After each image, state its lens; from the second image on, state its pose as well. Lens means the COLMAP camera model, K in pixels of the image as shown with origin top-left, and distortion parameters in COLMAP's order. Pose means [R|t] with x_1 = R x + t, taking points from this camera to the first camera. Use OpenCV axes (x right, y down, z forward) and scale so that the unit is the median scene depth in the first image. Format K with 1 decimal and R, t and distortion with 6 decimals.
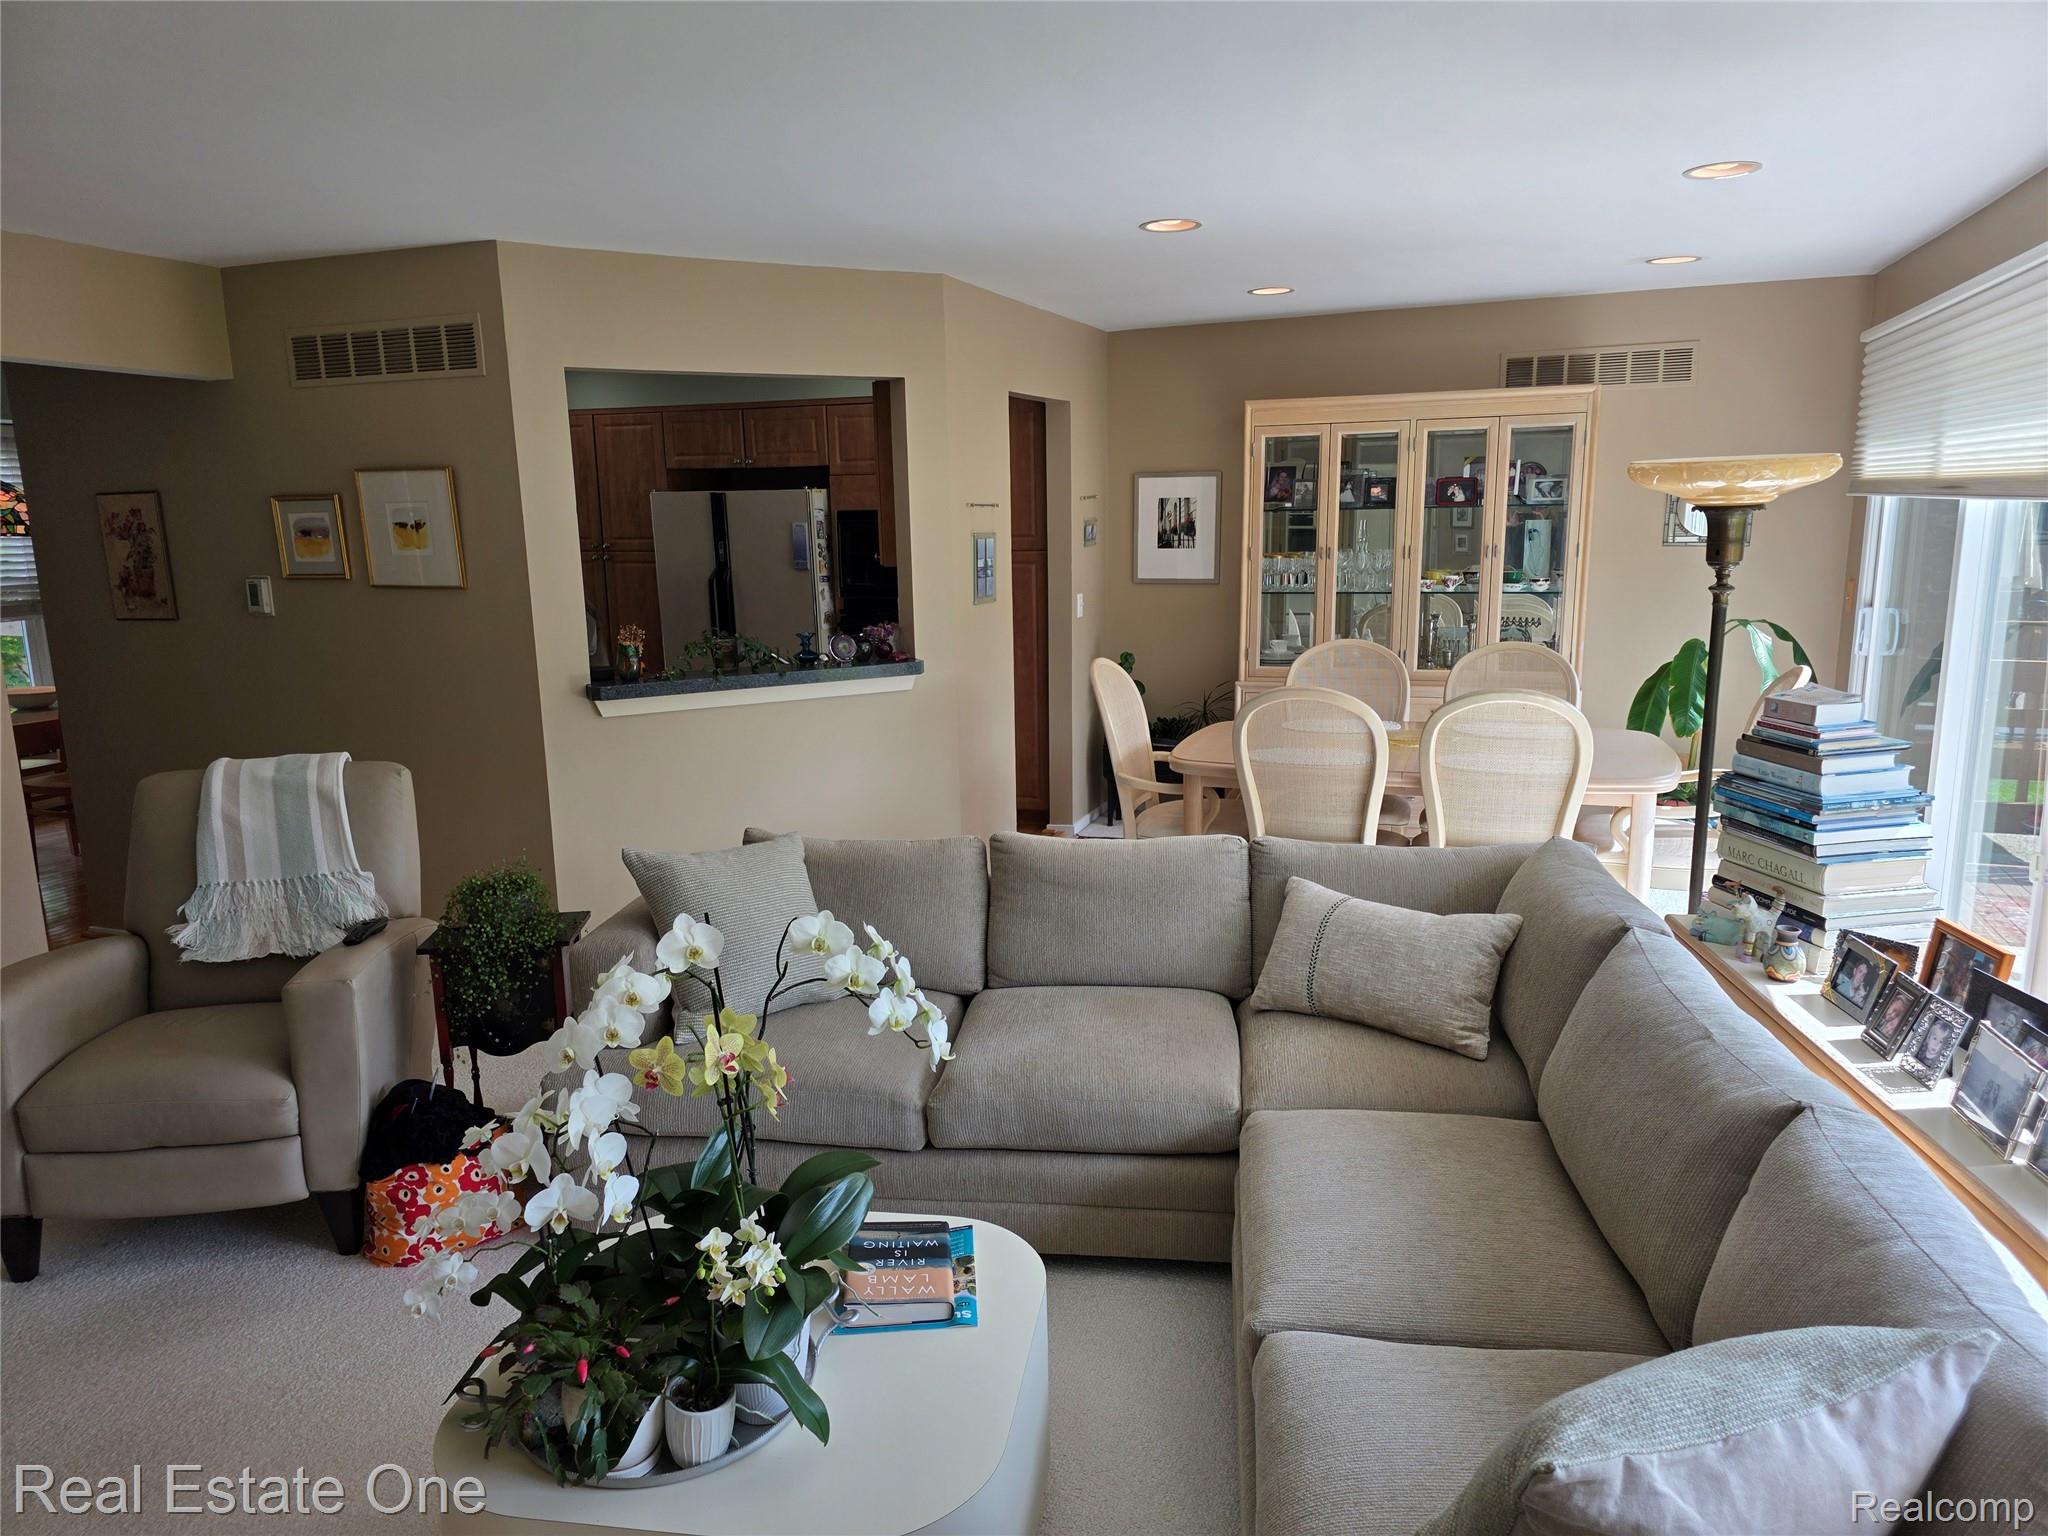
lens RADIAL K [[1367.8, 0, 1024.0], [0, 1367.8, 771.9], [0, 0, 1]] dist [0.018382, -0.004062]
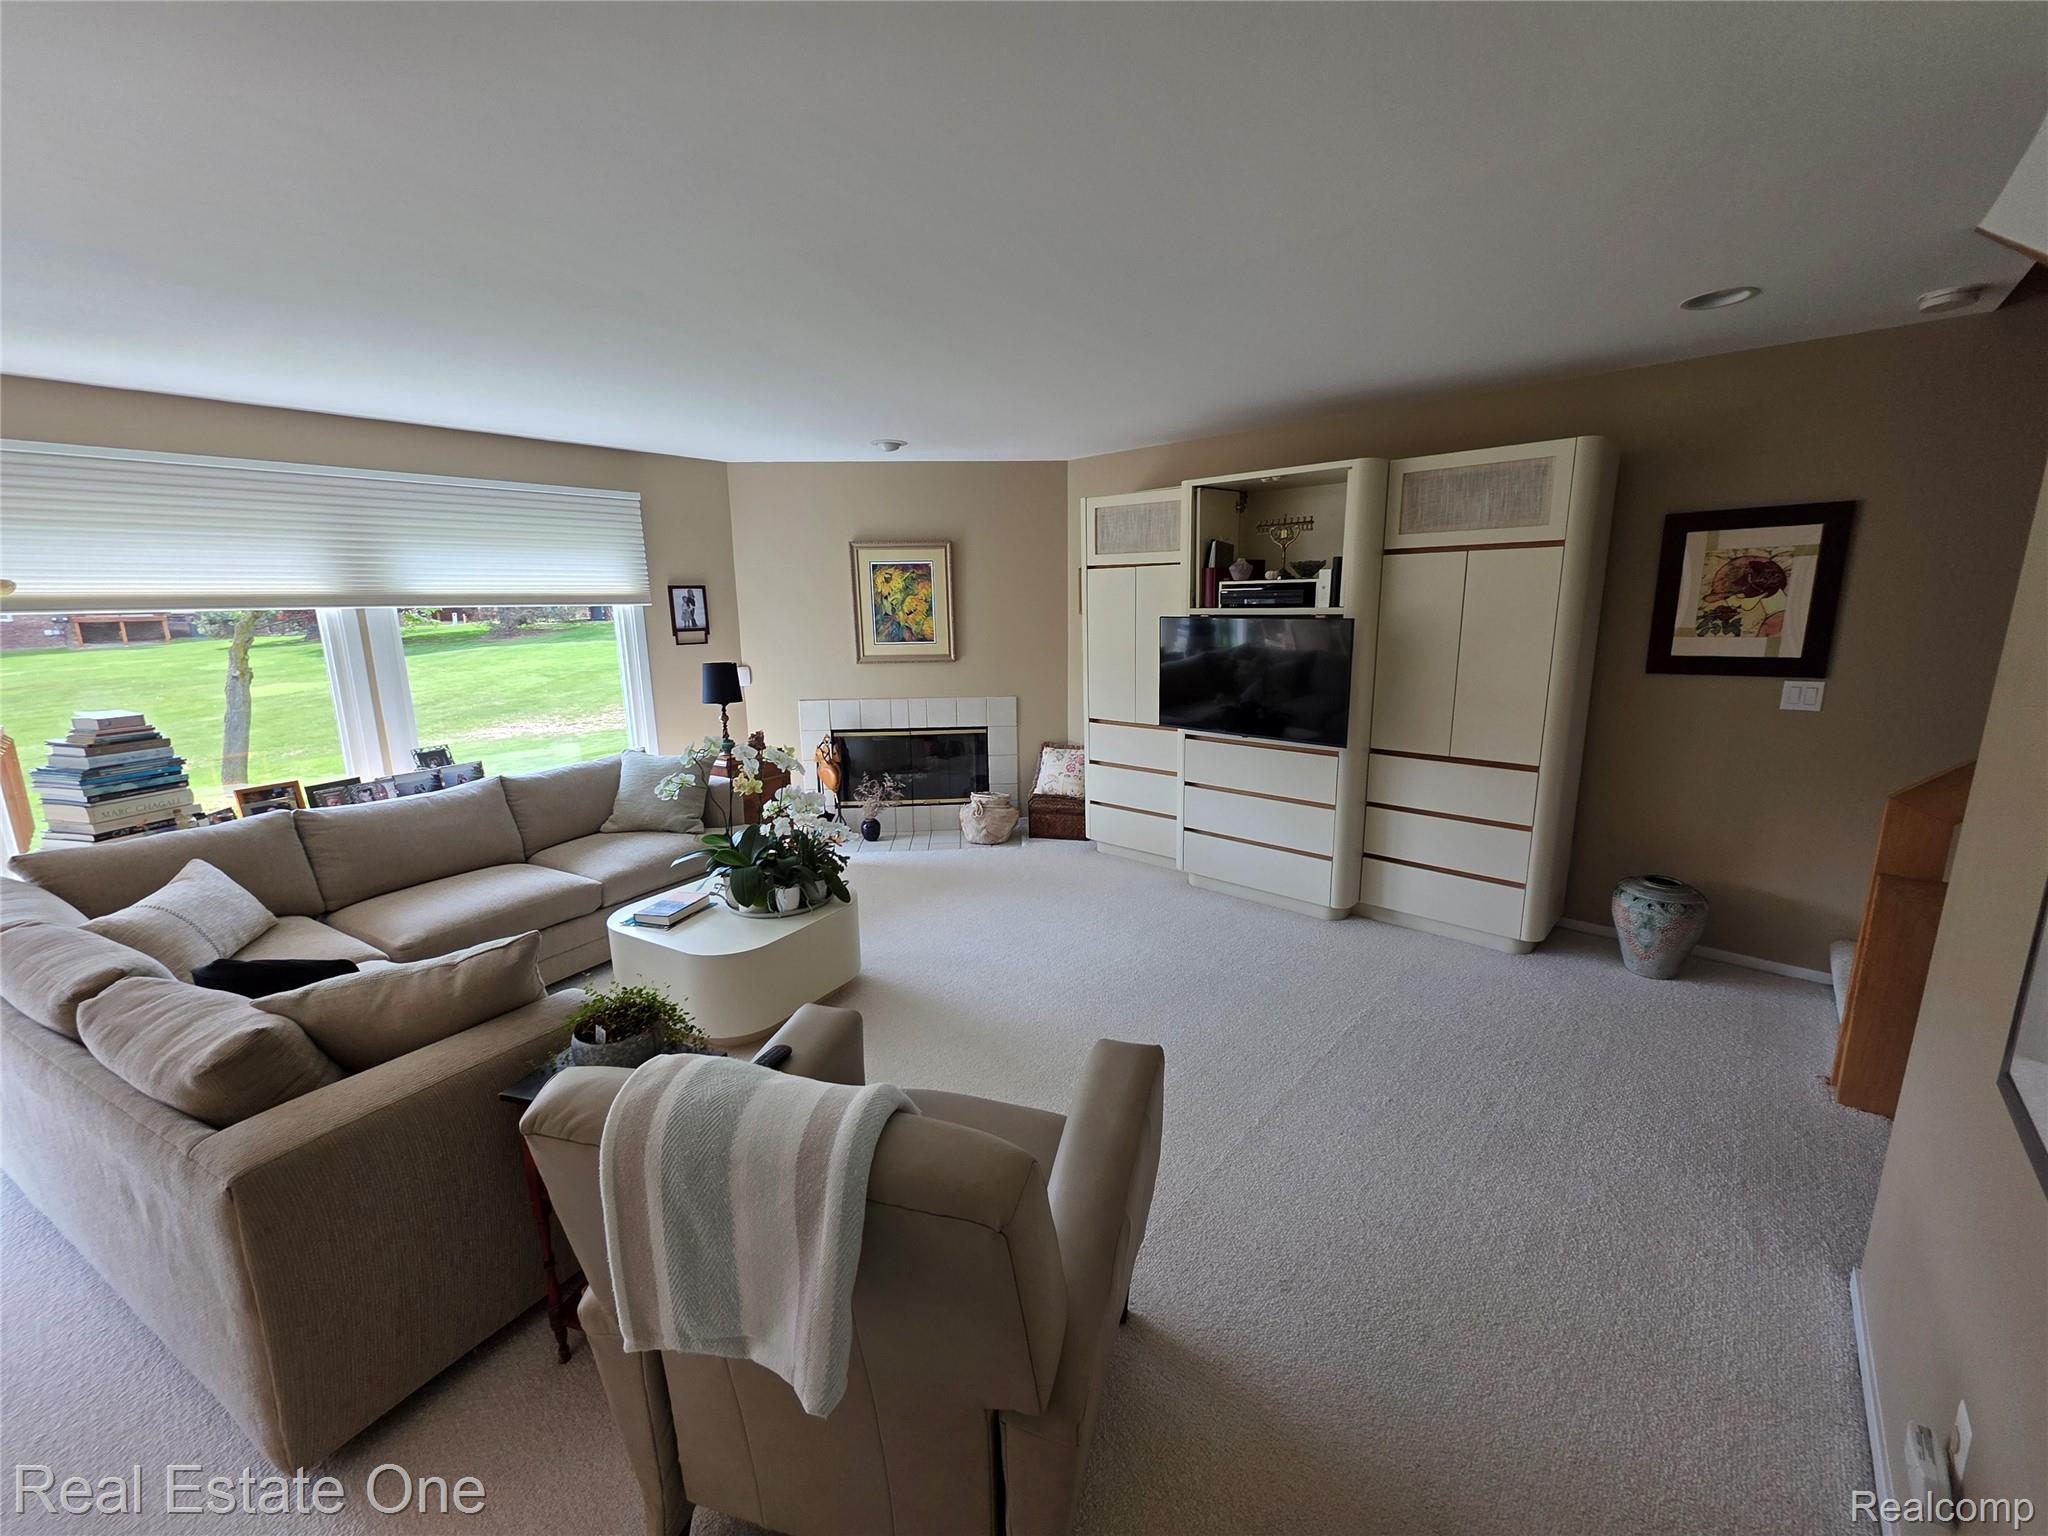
lens RADIAL K [[808.5, 0, 1026.2], [0, 808.5, 762.1], [0, 0, 1]] dist [-0.002581, -0.000088]
pose [[-0.936732, -0.041096, 0.347626, -0.738013], [0.090565, 0.930819, 0.354081, -0.208946], [-0.338129, 0.363162, -0.868206, 1.217630]]
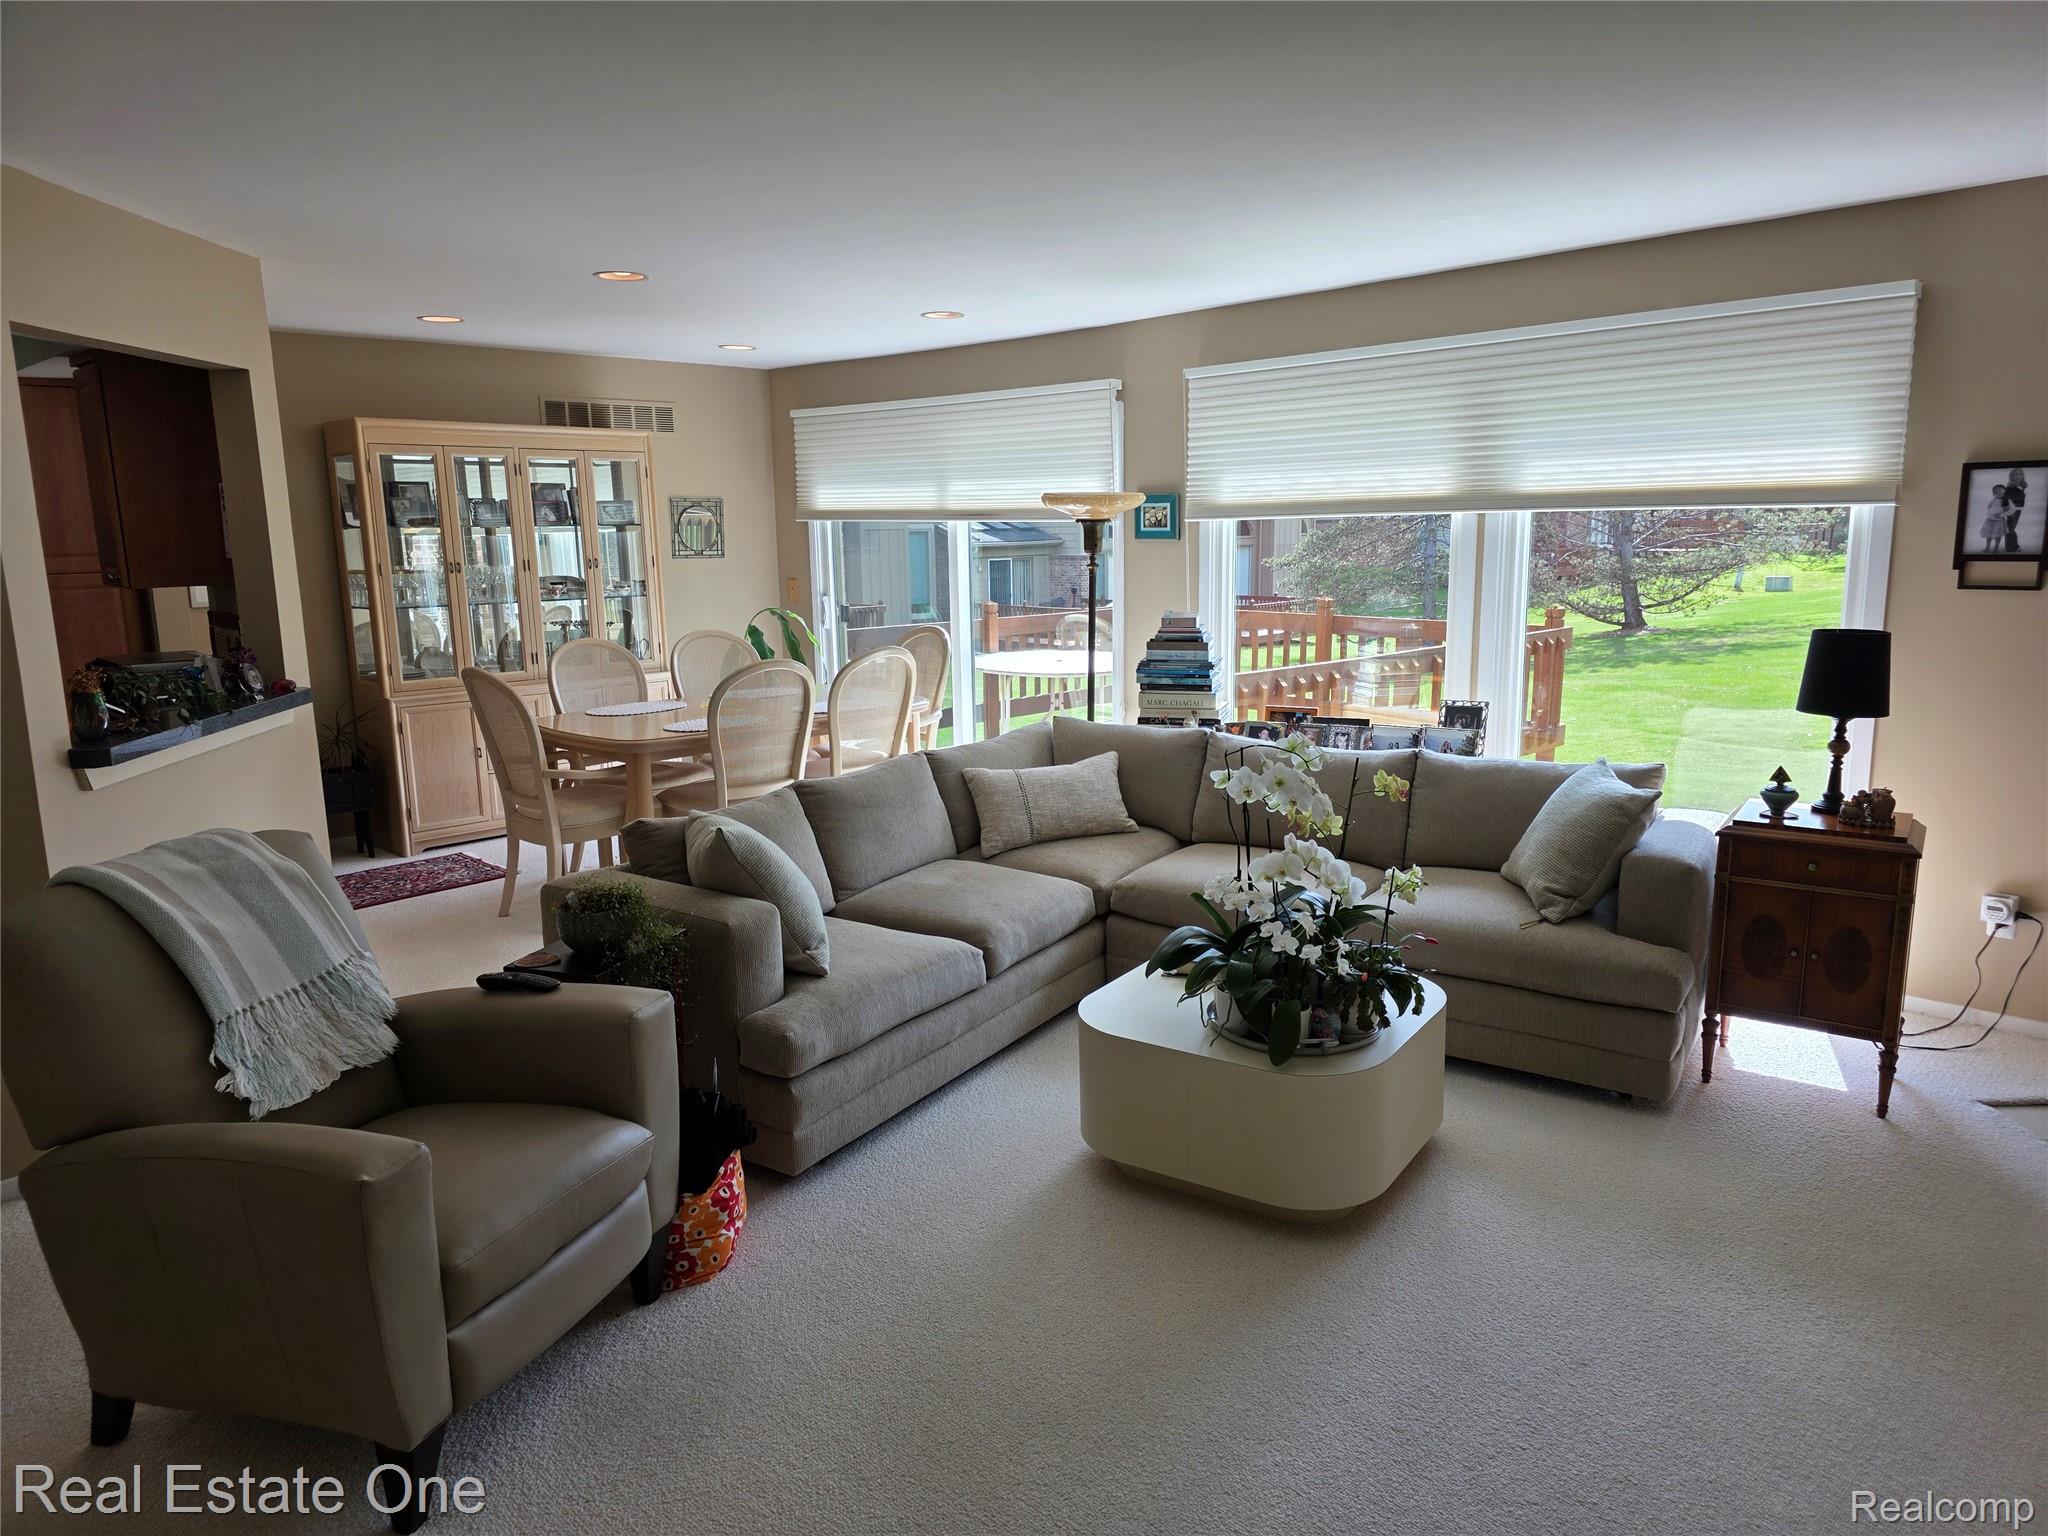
lens RADIAL K [[1367.8, 0, 1024.5], [0, 1367.8, 775.3], [0, 0, 1]] dist [0.018382, -0.004062]
pose [[0.417296, -0.155531, 0.895363, -1.045354], [0.176811, 0.980313, 0.087883, -0.032455], [-0.891405, 0.121637, 0.436580, 0.291819]]
